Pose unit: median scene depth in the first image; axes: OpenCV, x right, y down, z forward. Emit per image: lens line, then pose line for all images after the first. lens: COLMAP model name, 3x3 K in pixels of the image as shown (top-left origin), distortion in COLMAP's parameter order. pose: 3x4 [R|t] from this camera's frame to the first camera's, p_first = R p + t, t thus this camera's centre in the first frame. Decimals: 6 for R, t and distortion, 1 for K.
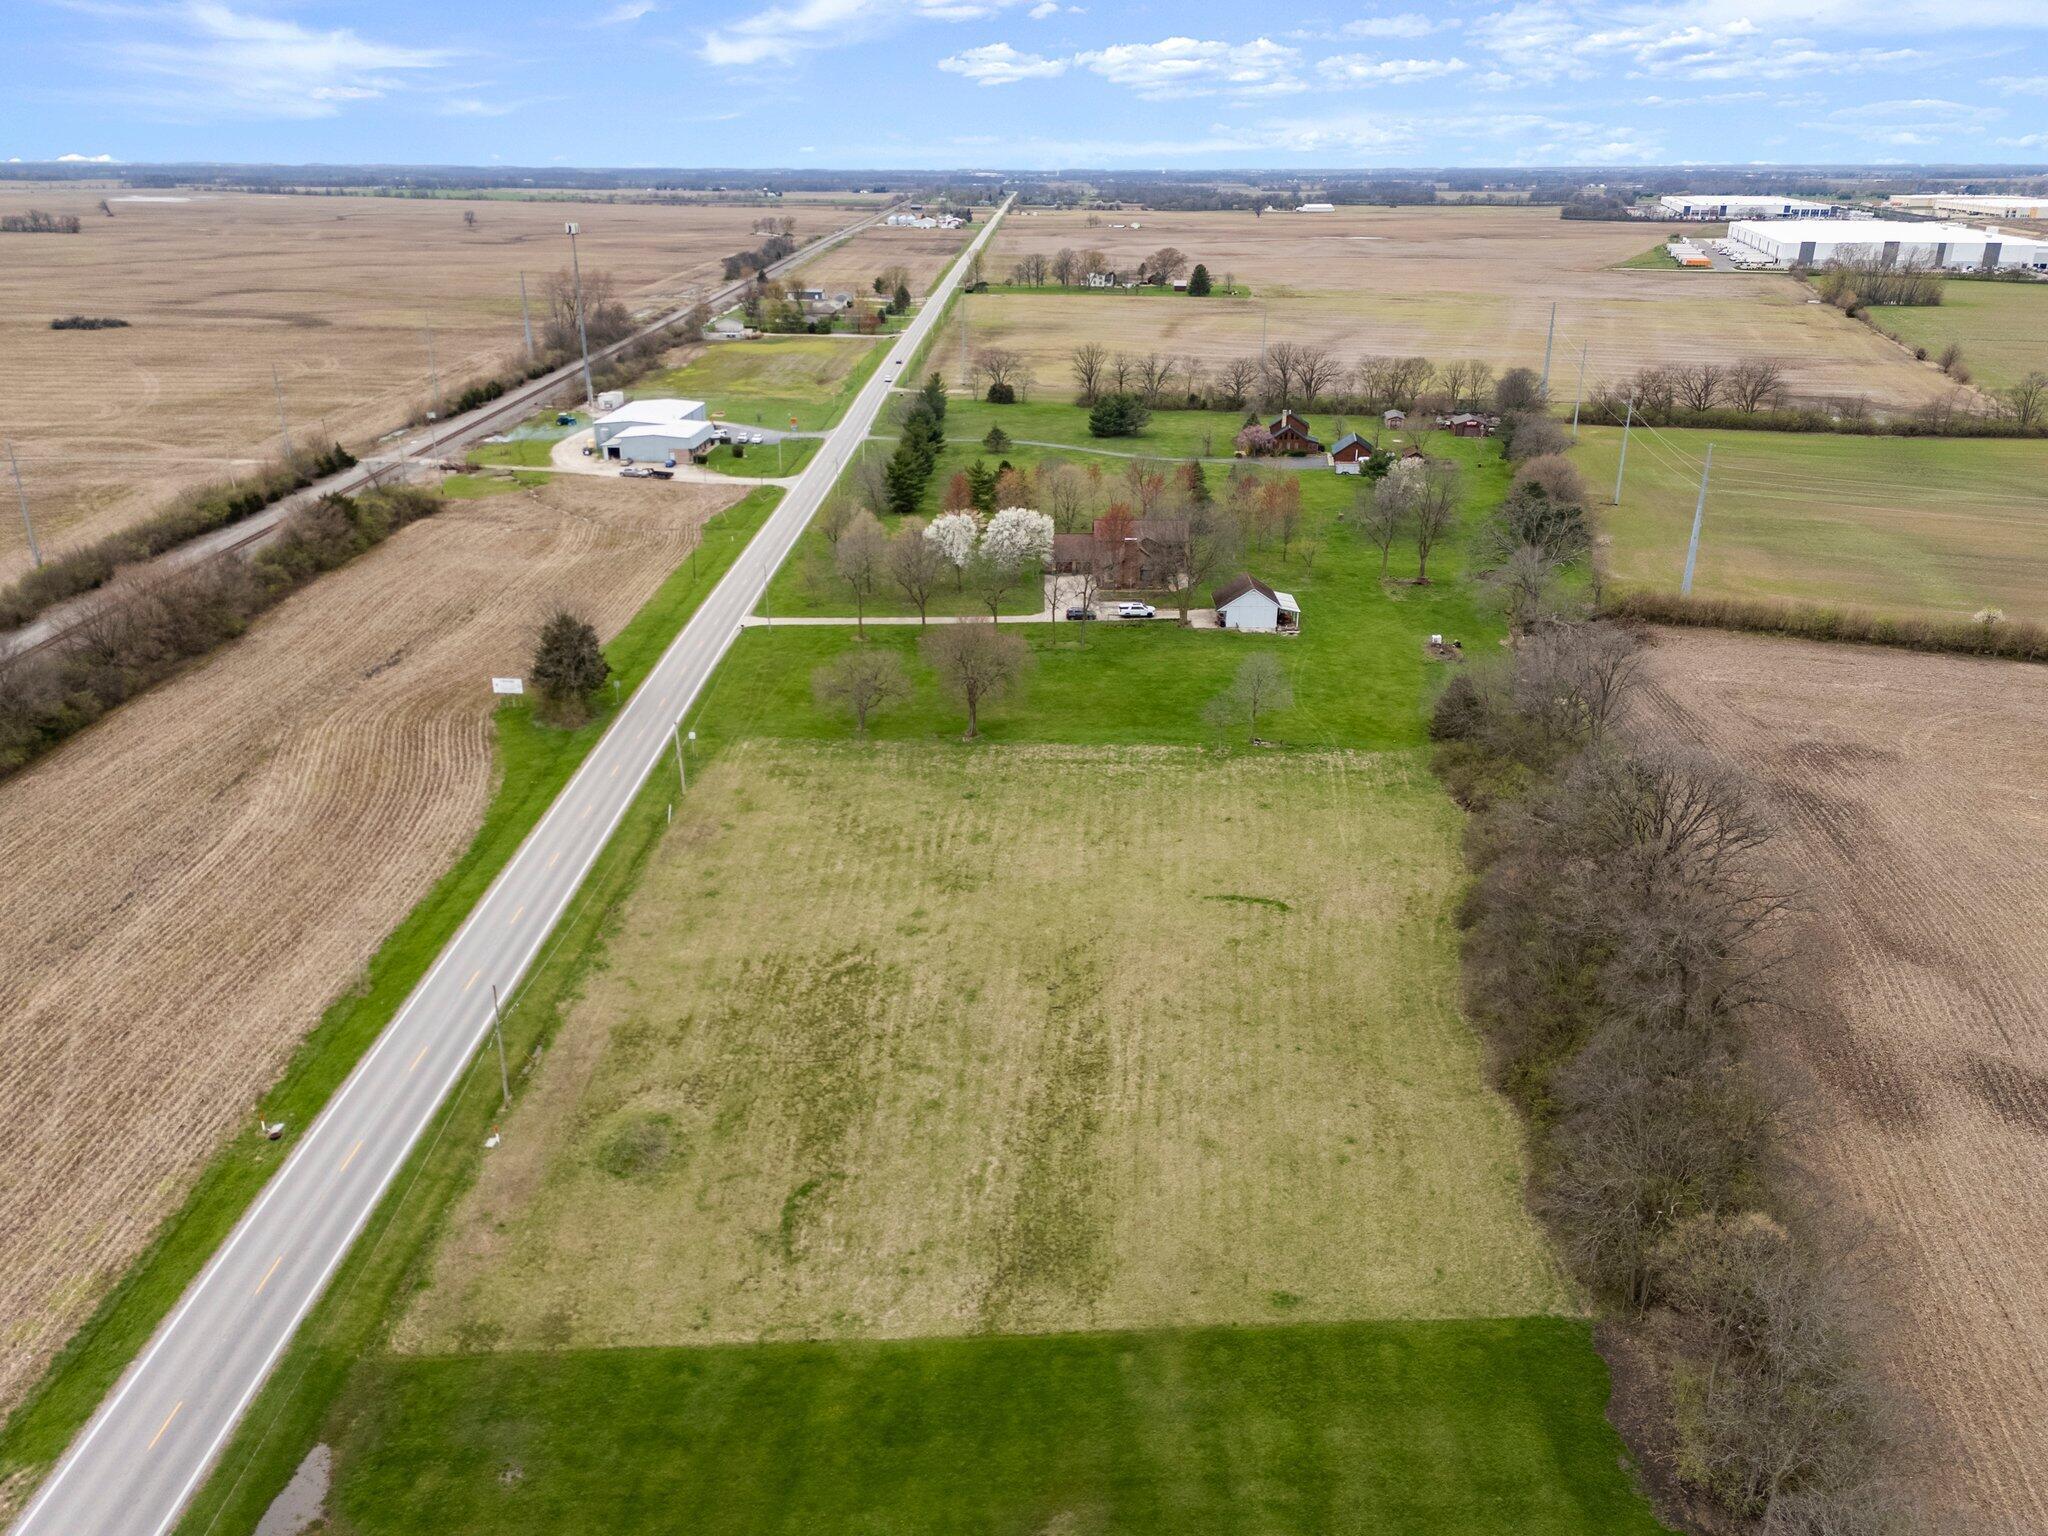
lens RADIAL K [[1527.7, 0, 1024.0], [0, 1527.7, 768.0], [0, 0, 1]] dist [0.066654, -0.064567]
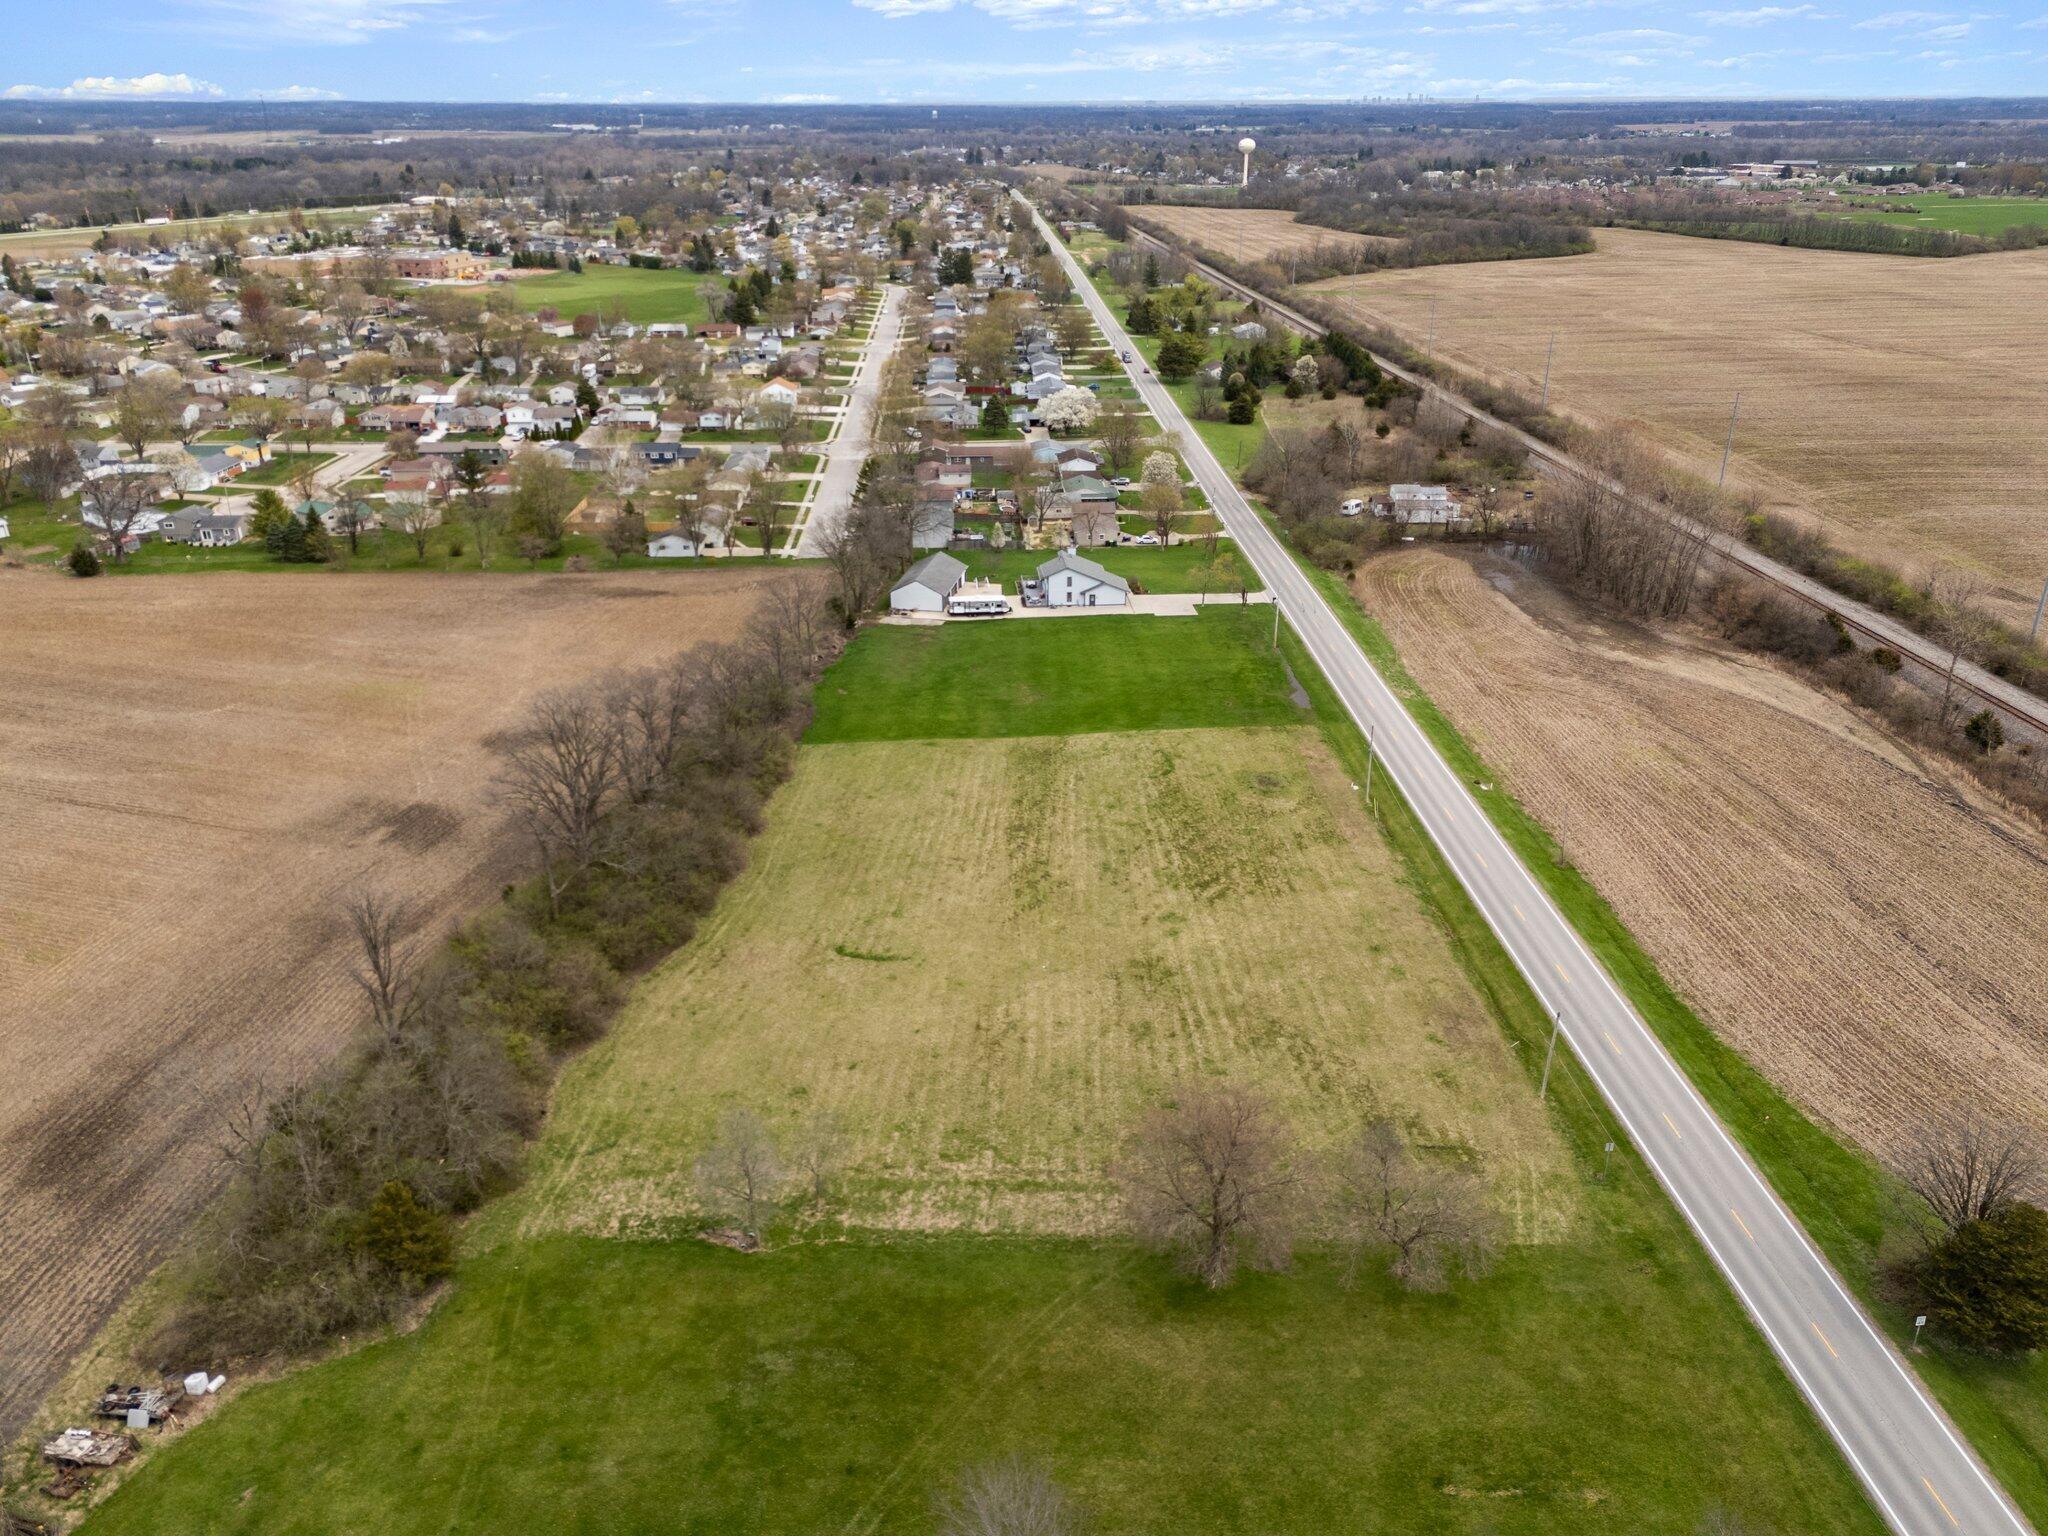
lens RADIAL K [[1472.6, 0, 1024.0], [0, 1472.6, 768.0], [0, 0, 1]] dist [0.064601, -0.062436]
pose [[-0.999037, 0.017655, -0.040177, 0.087885], [-0.016062, 0.704873, 0.709152, -0.821224], [0.040840, 0.709114, -0.703910, 1.828412]]
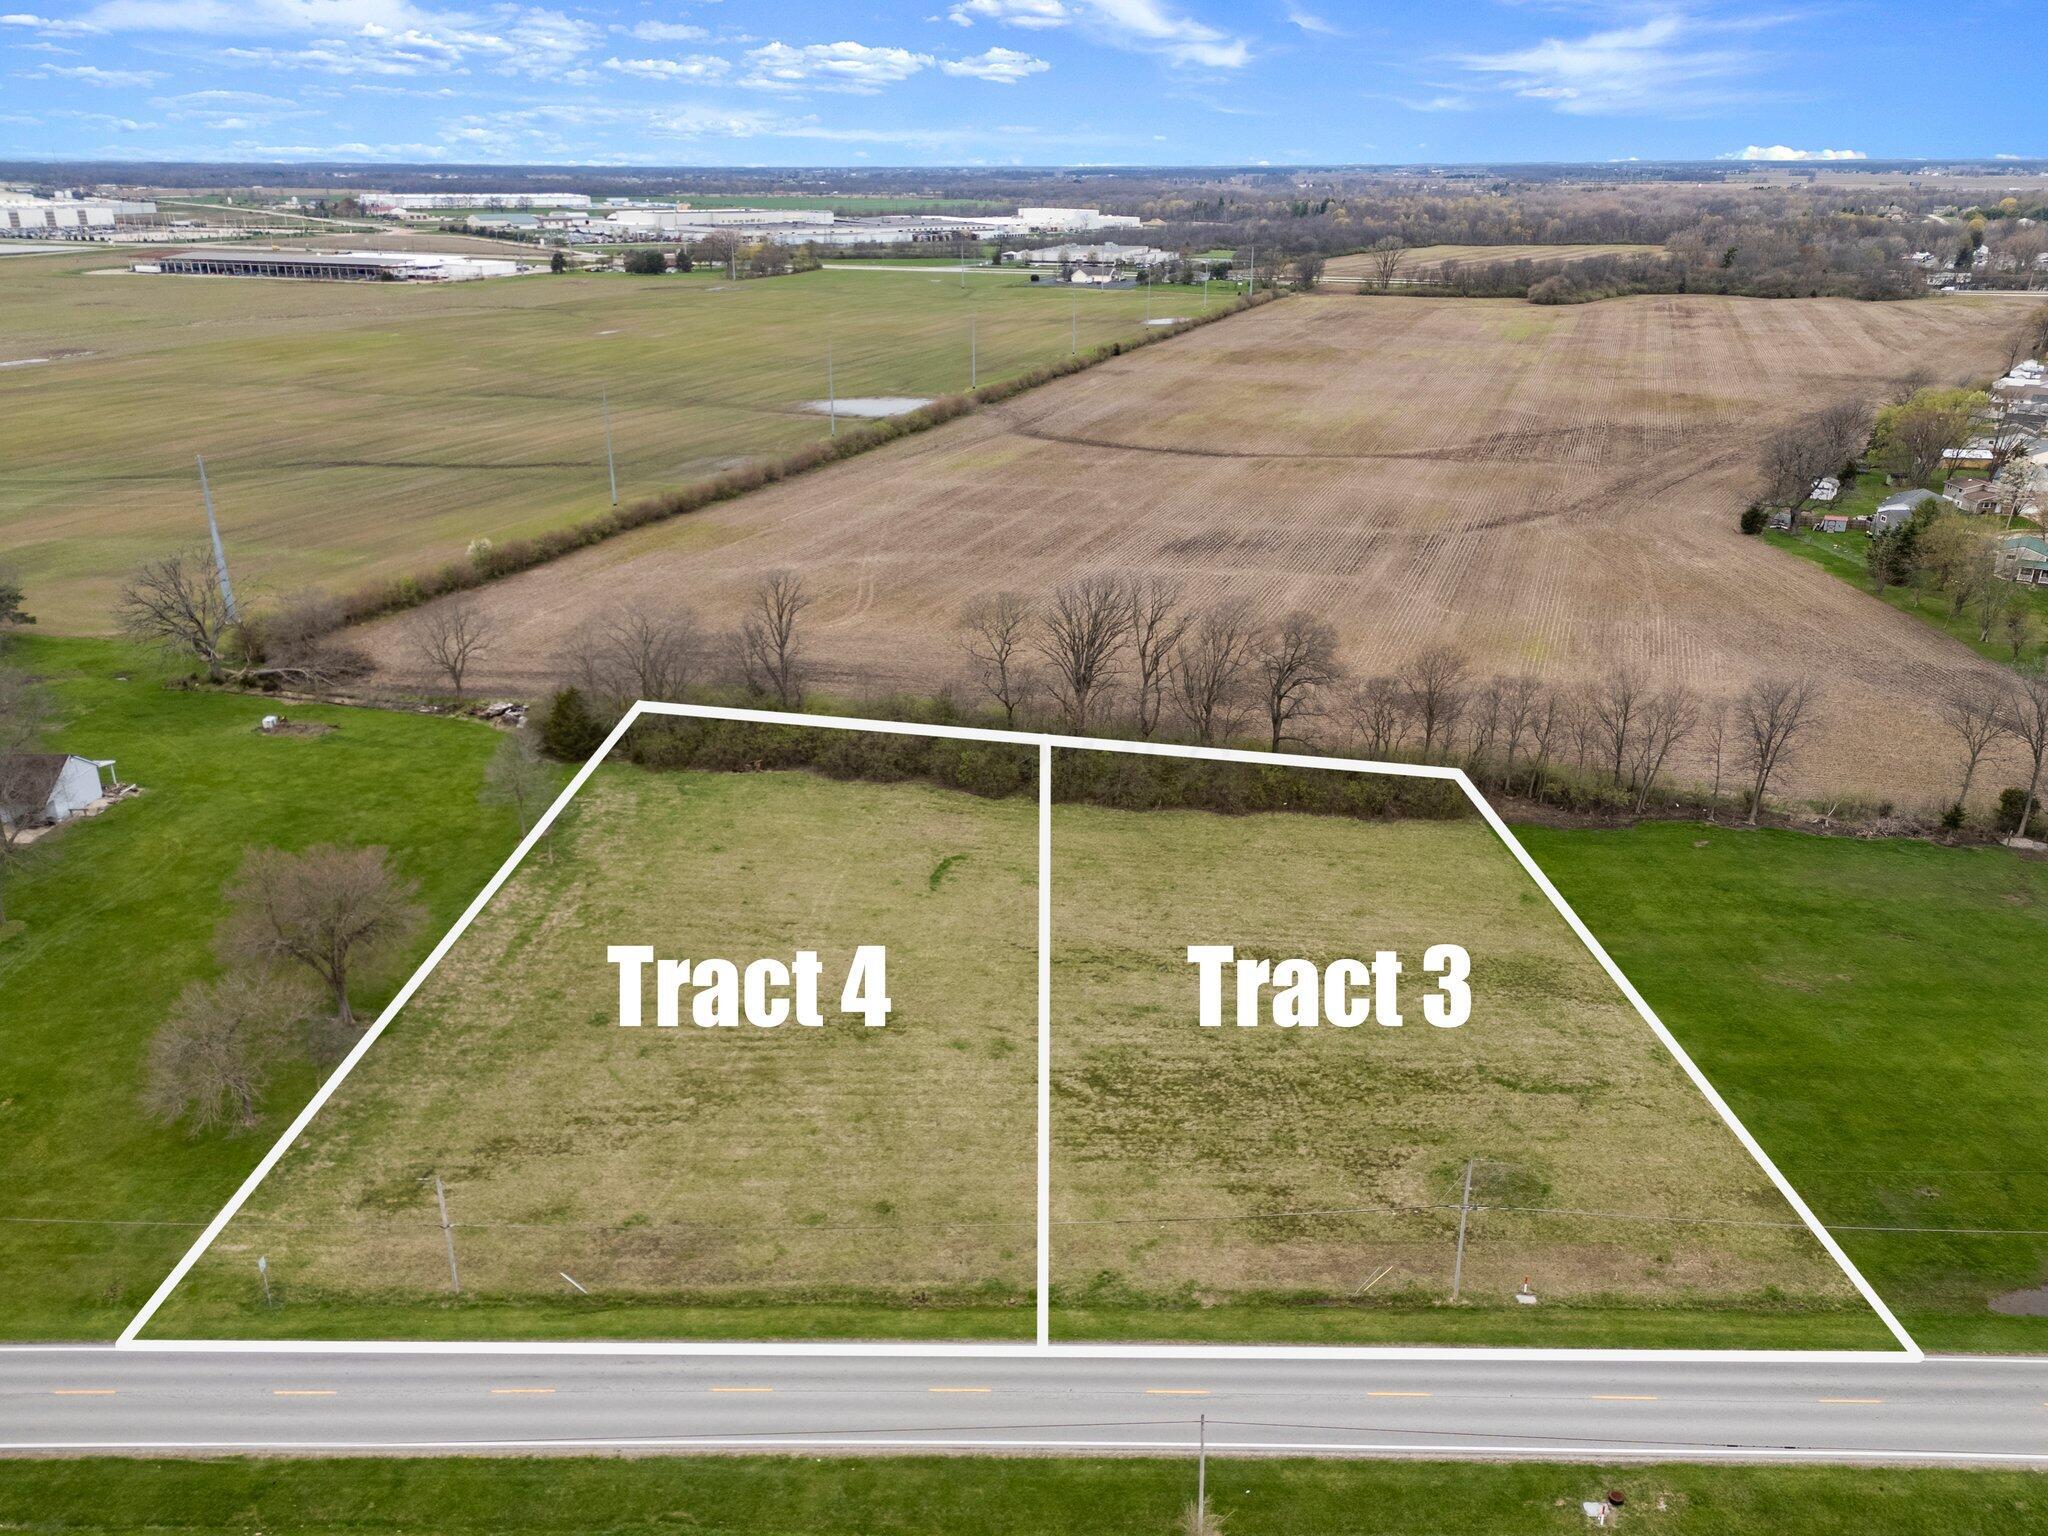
lens RADIAL K [[1527.7, 0, 1024.0], [0, 1527.7, 768.0], [0, 0, 1]] dist [0.066654, -0.064567]
pose [[0.000870, -0.369165, 0.929364, -0.867654], [0.363095, 0.866053, 0.343677, -0.340435], [-0.931752, 0.337148, 0.134795, 0.882387]]
